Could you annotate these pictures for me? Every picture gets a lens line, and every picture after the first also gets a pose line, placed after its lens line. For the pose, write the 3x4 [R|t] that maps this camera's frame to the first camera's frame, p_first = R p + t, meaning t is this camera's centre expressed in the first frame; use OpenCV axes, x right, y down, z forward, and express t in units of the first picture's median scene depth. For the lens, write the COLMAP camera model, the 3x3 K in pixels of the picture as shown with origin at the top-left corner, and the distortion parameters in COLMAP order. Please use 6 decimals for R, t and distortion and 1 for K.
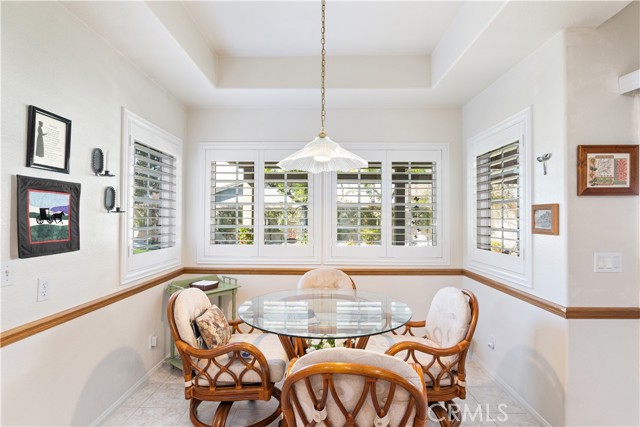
lens RADIAL K [[334.2, 0, 319.7], [0, 334.2, 208.1], [0, 0, 1]] dist [-0.001744, -0.000134]
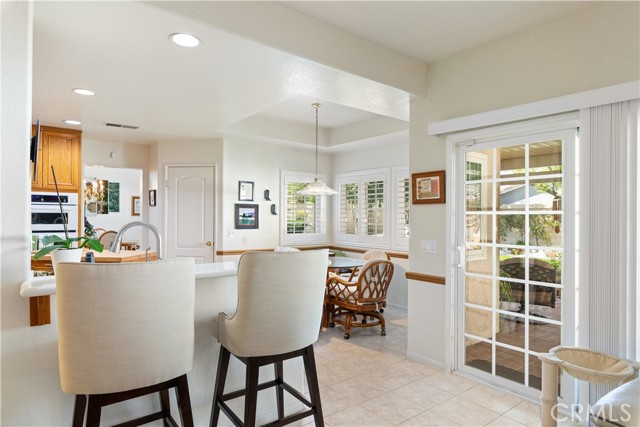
lens RADIAL K [[386.1, 0, 322.0], [0, 386.1, 214.3], [0, 0, 1]] dist [-0.002856, -0.000929]
pose [[0.623933, -0.001984, -0.781476, 1.980926], [0.012726, 0.999890, 0.007623, -0.008907], [0.781374, -0.014701, 0.623889, -0.534865]]
